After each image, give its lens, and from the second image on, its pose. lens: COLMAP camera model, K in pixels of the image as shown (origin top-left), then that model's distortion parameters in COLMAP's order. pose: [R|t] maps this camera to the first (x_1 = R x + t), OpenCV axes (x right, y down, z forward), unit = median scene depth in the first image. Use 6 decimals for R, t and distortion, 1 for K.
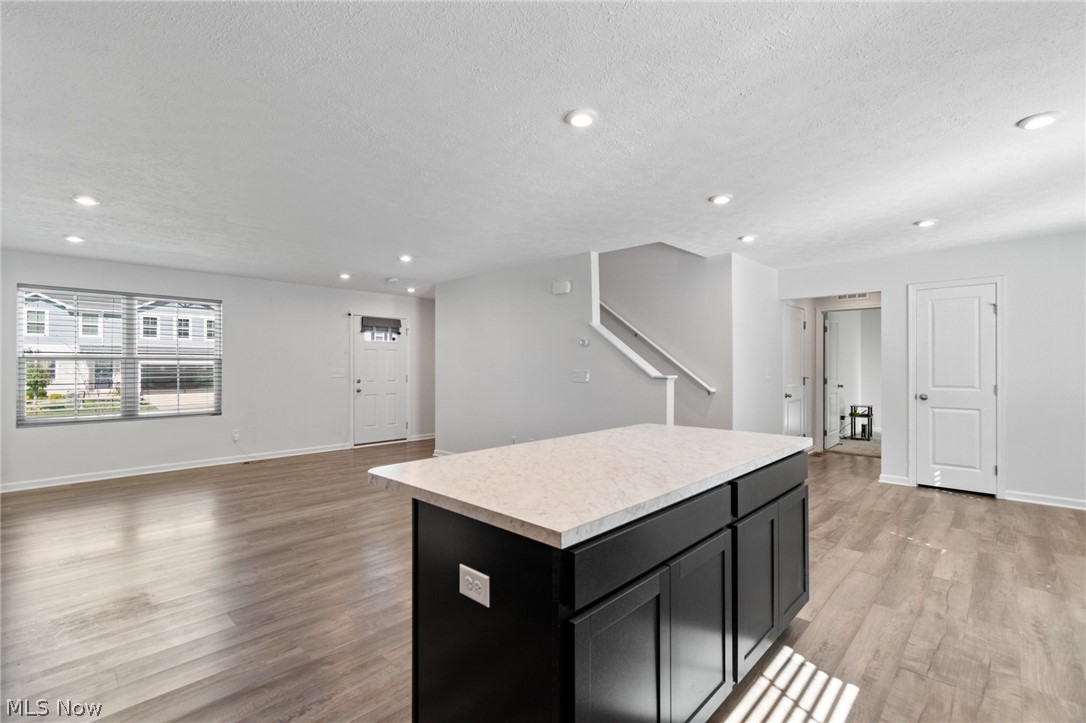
lens RADIAL K [[485.9, 0, 541.2], [0, 485.9, 365.3], [0, 0, 1]] dist [0.006231, -0.002397]
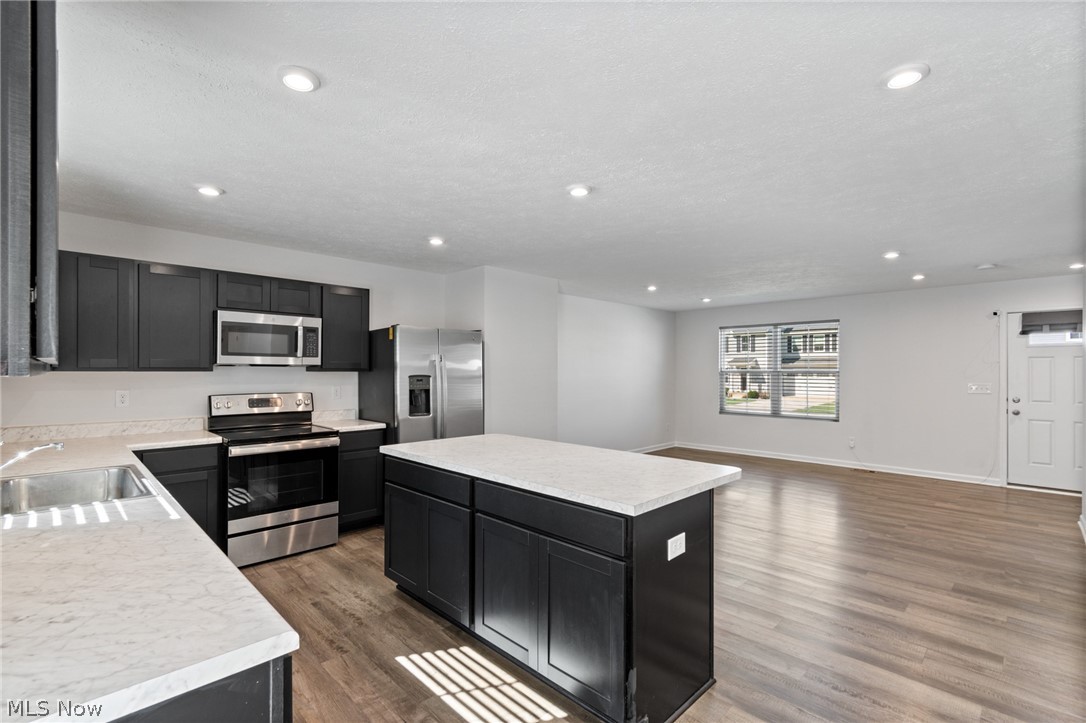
lens RADIAL K [[485.9, 0, 536.9], [0, 485.9, 371.4], [0, 0, 1]] dist [0.006231, -0.002397]
pose [[-0.031479, 0.002665, -0.999501, 0.758497], [0.001346, 0.999996, 0.002624, -0.027615], [0.999503, -0.001263, -0.031483, 0.532683]]
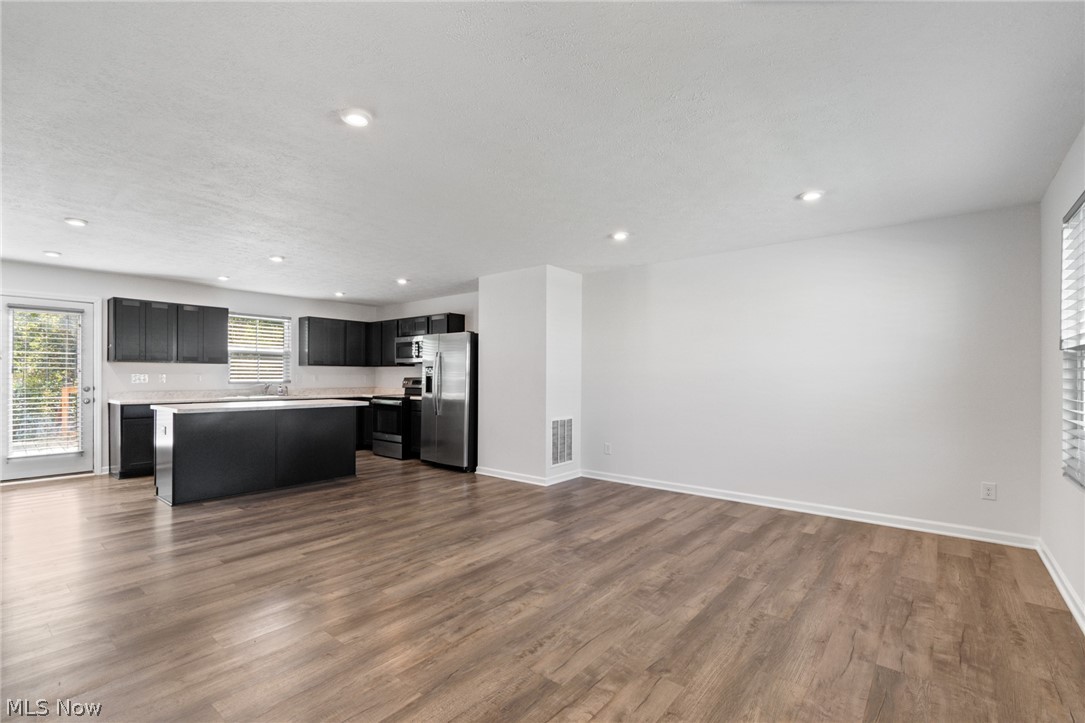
lens RADIAL K [[485.4, 0, 534.7], [0, 485.4, 383.9], [0, 0, 1]] dist [0.006231, -0.002397]
pose [[-0.997238, -0.002409, -0.074229, -0.529544], [-0.003251, 0.999932, 0.011226, 0.020259], [0.074197, 0.011436, -0.997178, 1.881569]]
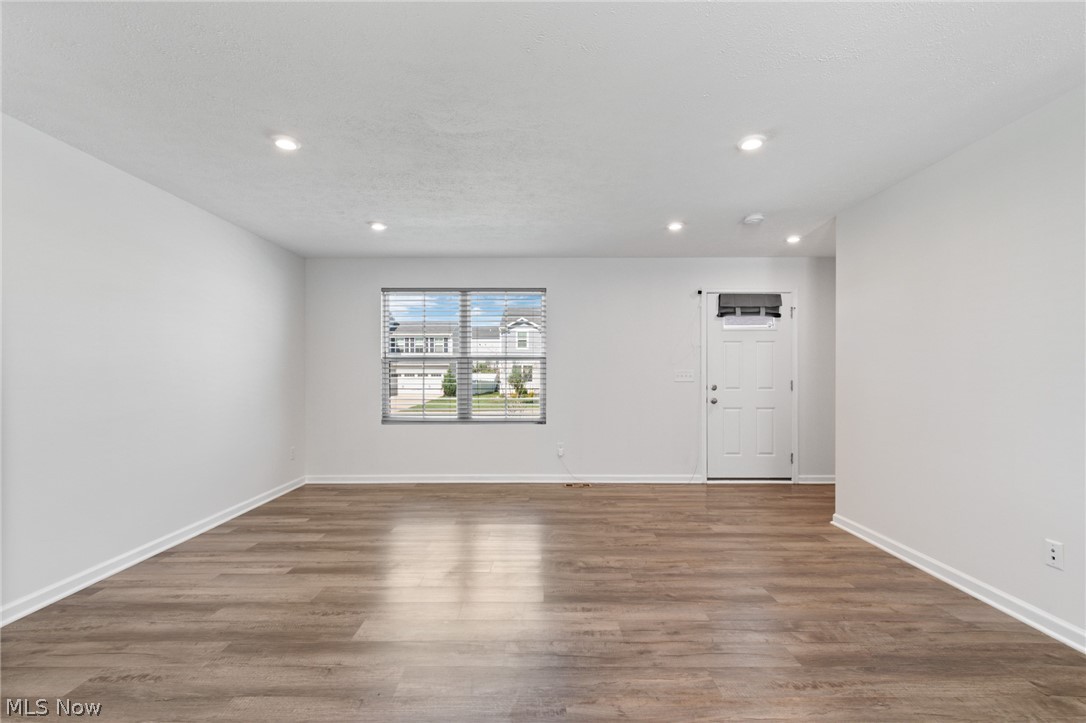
lens RADIAL K [[485.9, 0, 543.0], [0, 485.9, 374.6], [0, 0, 1]] dist [0.006231, -0.002397]
pose [[0.695470, 0.002621, -0.718550, -0.086556], [0.001446, 0.999986, 0.005047, 0.019191], [0.718554, -0.004549, 0.695457, 0.641938]]
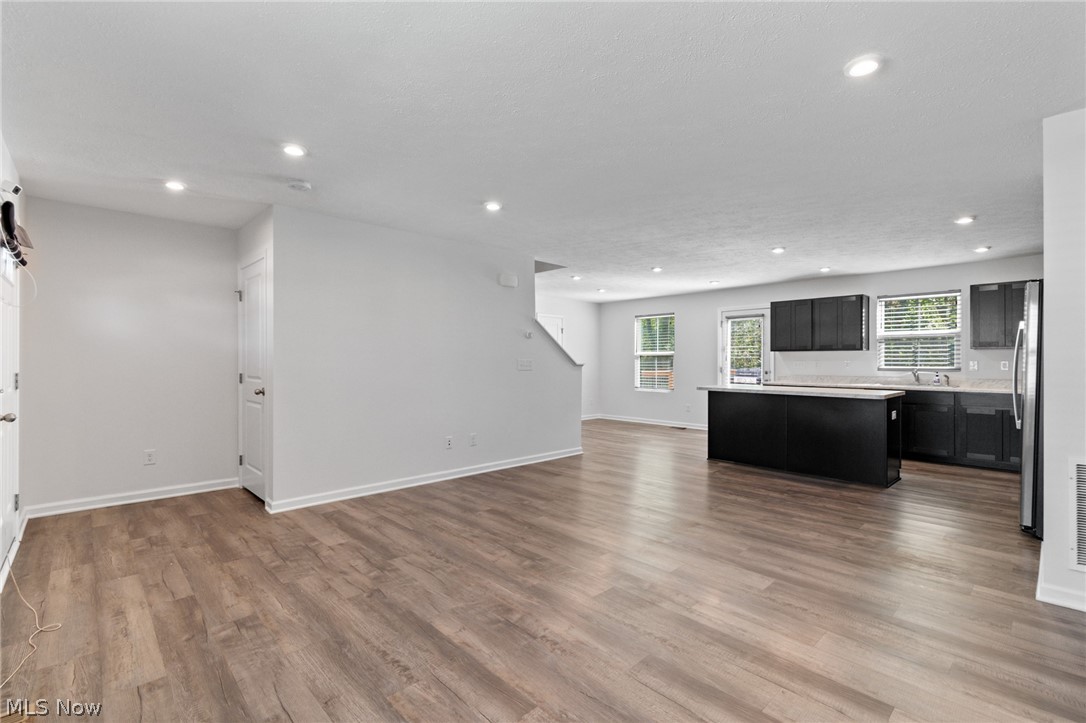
lens RADIAL K [[485.9, 0, 536.1], [0, 485.9, 366.8], [0, 0, 1]] dist [0.006231, -0.002397]
pose [[0.049846, -0.009058, 0.998716, -1.304532], [-0.006328, 0.999936, 0.009385, 0.020367], [-0.998737, -0.006788, 0.049785, 1.160783]]
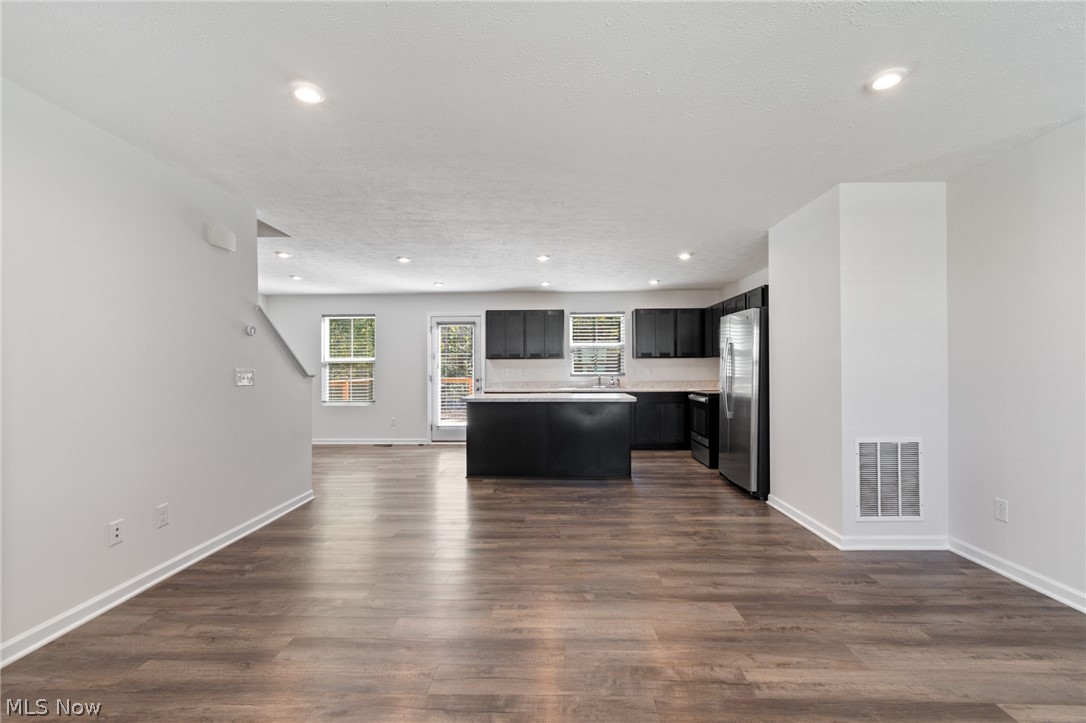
lens RADIAL K [[485.9, 0, 541.3], [0, 485.9, 362.9], [0, 0, 1]] dist [0.006231, -0.002397]
pose [[-0.674548, 0.013962, 0.738099, -0.923343], [0.003921, 0.999875, -0.015330, 0.018360], [-0.738221, -0.007446, -0.674518, 1.464668]]
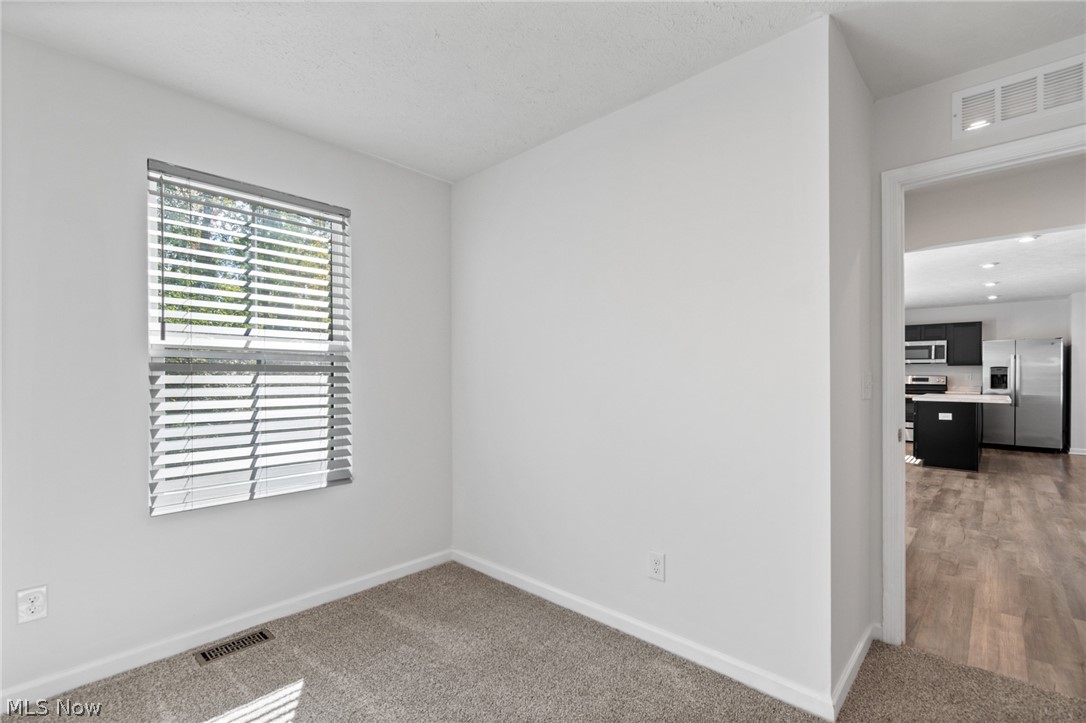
lens RADIAL K [[485.9, 0, 551.6], [0, 485.9, 376.0], [0, 0, 1]] dist [0.006231, -0.002397]
pose [[-0.999662, 0.000850, -0.025980, 1.561058], [0.000803, 0.999998, 0.001830, 0.015361], [0.025982, 0.001809, -0.999661, 2.171670]]
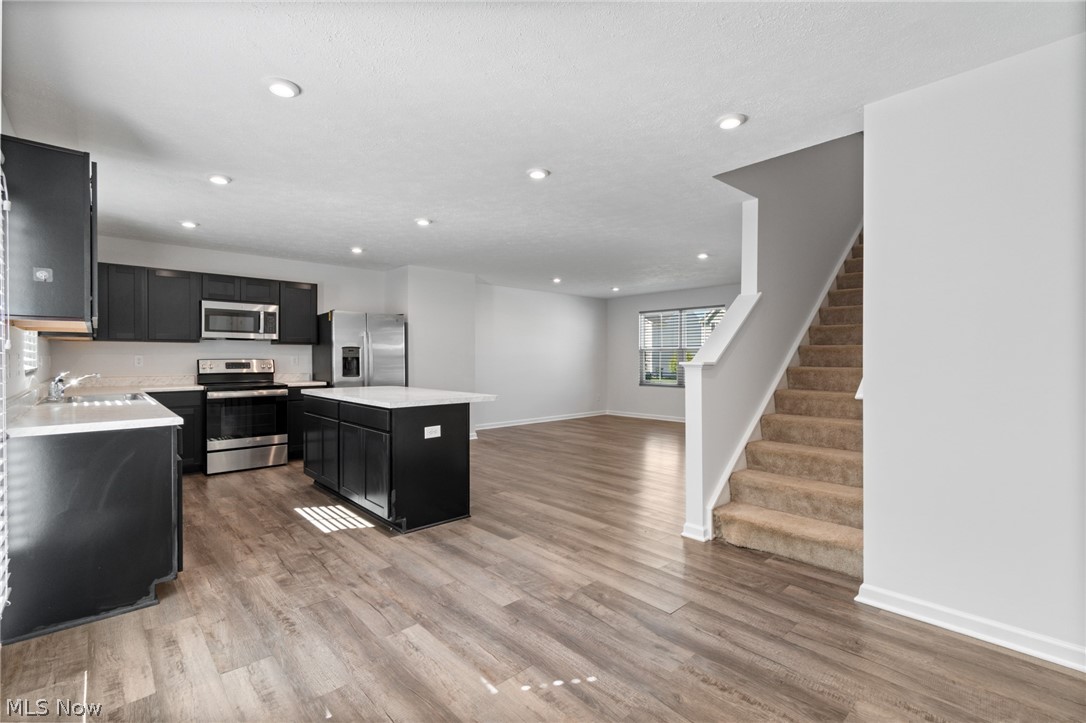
lens RADIAL K [[485.9, 0, 537.8], [0, 485.9, 362.8], [0, 0, 1]] dist [0.006231, -0.002397]
pose [[-0.068519, 0.012657, -0.997570, 1.122403], [0.002558, 0.999918, 0.012512, 0.014207], [0.997647, -0.001695, -0.068546, 0.903886]]
